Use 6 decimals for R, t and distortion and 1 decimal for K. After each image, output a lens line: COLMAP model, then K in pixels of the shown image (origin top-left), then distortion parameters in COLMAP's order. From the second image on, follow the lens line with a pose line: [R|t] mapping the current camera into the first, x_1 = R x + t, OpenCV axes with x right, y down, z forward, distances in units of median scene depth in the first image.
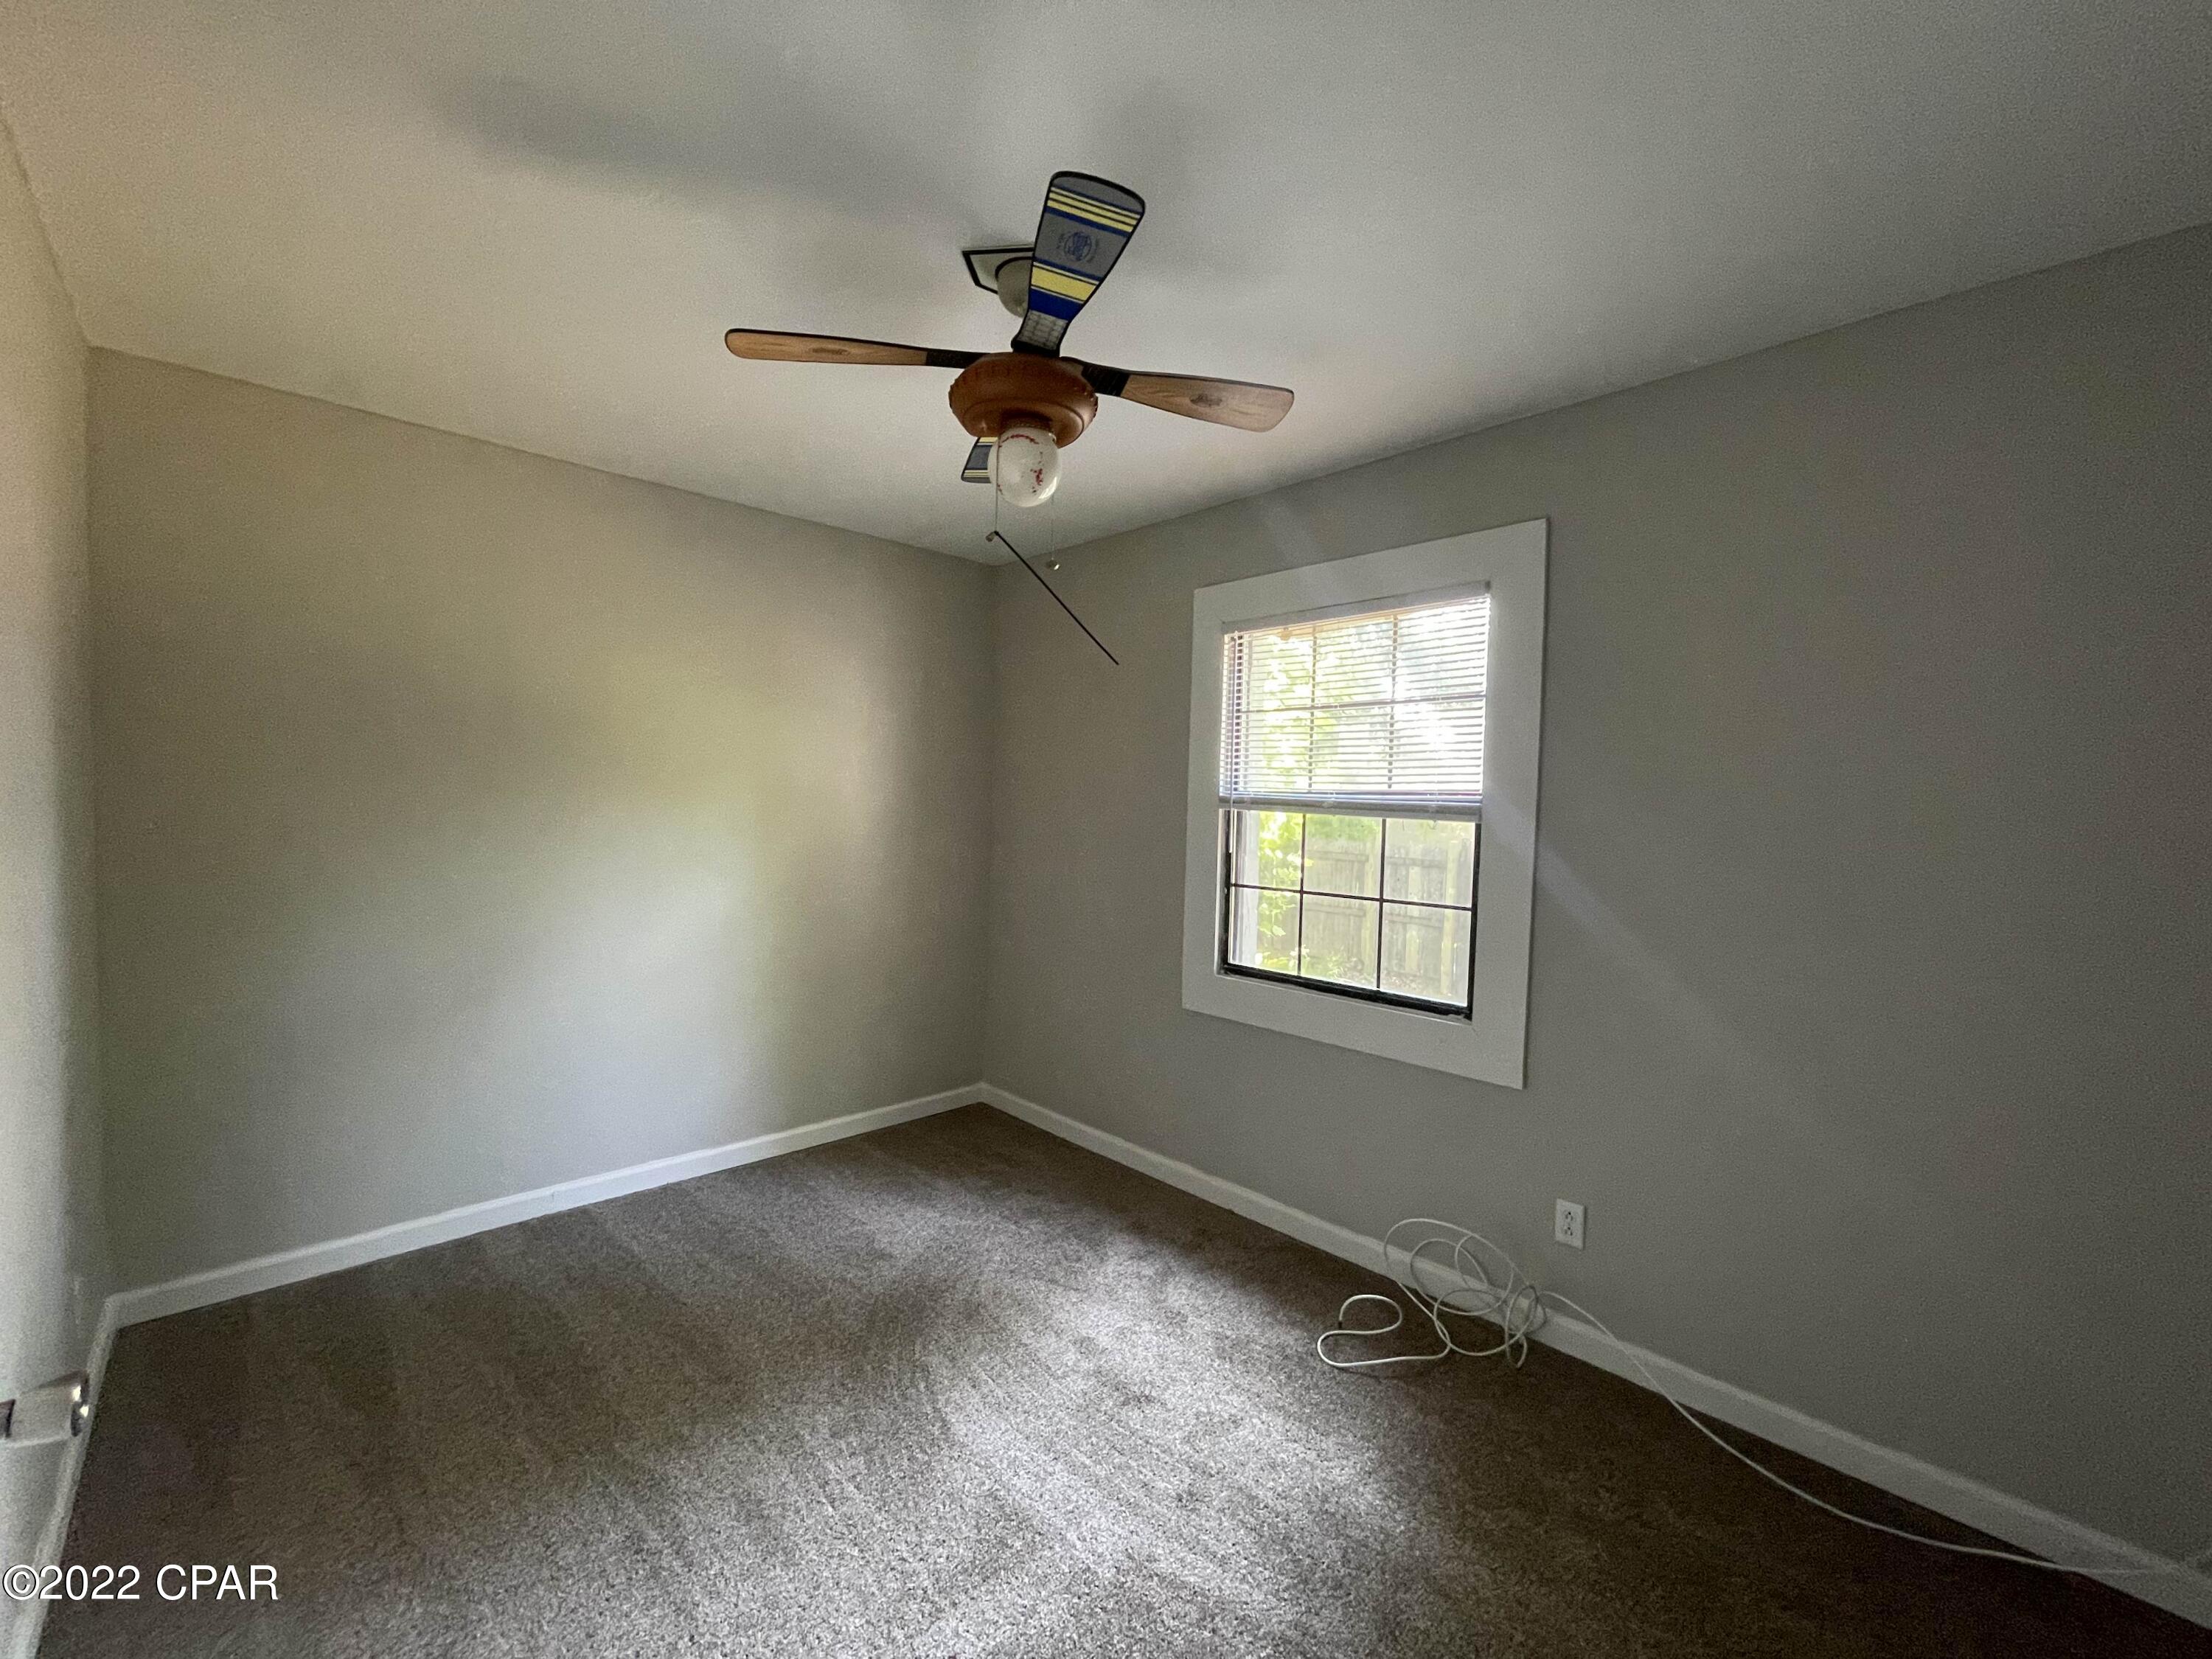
lens RADIAL K [[911.8, 0, 1090.5], [0, 911.8, 835.8], [0, 0, 1]] dist [-0.001250, -0.000553]
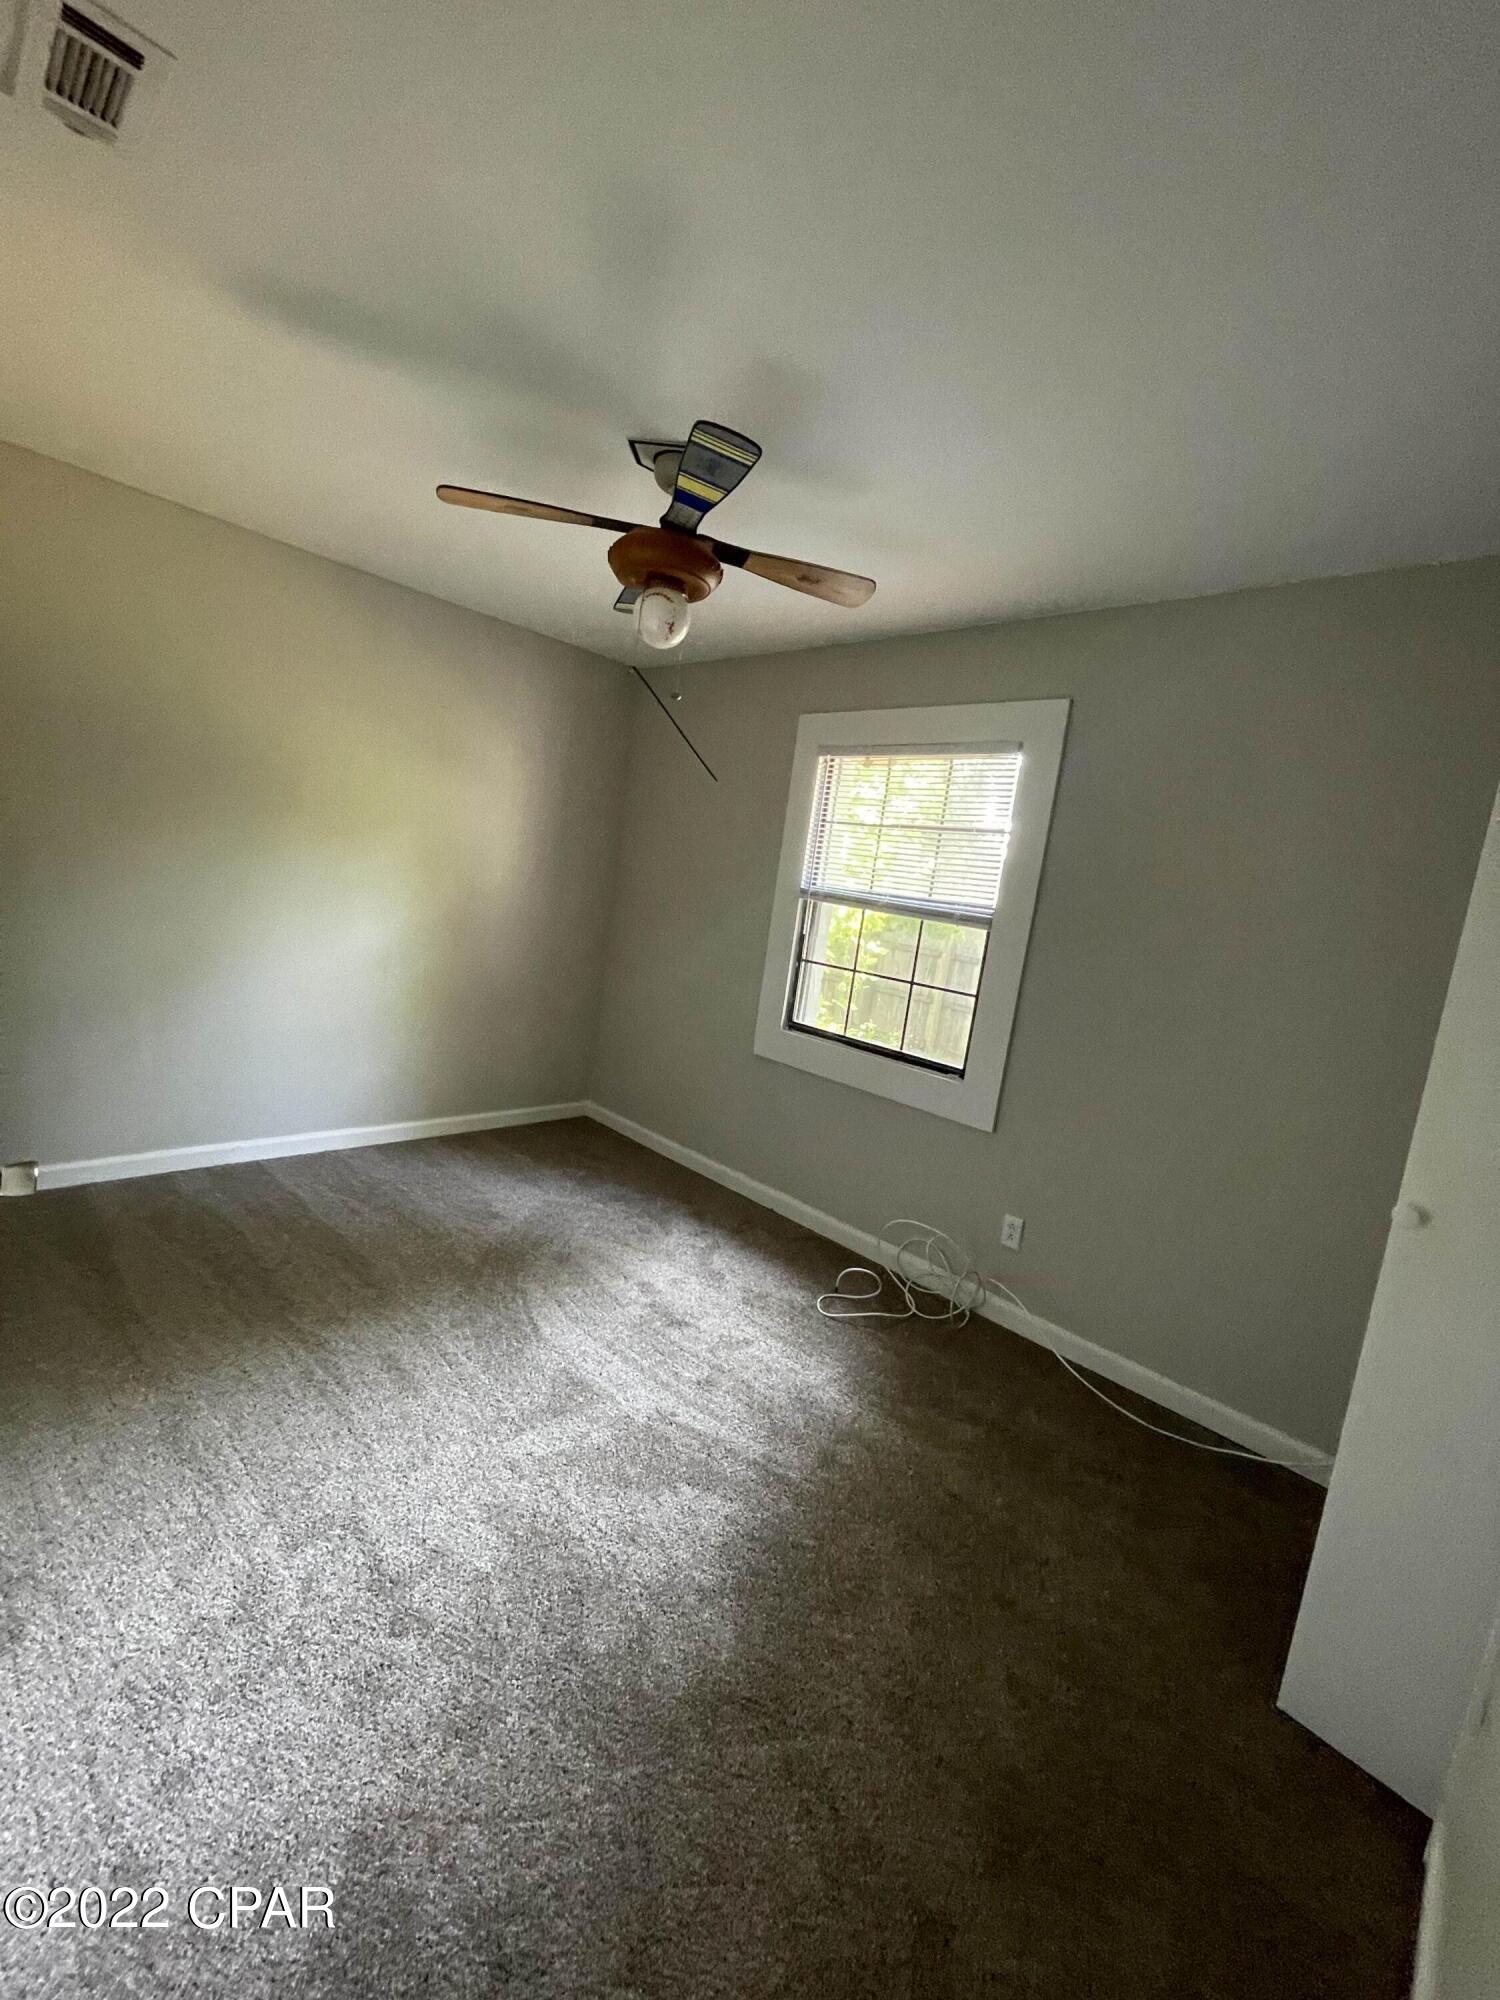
lens RADIAL K [[824.4, 0, 749.6], [0, 824.4, 986.2], [0, 0, 1]] dist [-0.001250, -0.000553]
pose [[0.993024, 0.103135, 0.057151, 0.030053], [-0.107888, 0.990305, 0.087502, -0.002317], [-0.047573, -0.093057, 0.994524, -0.168280]]
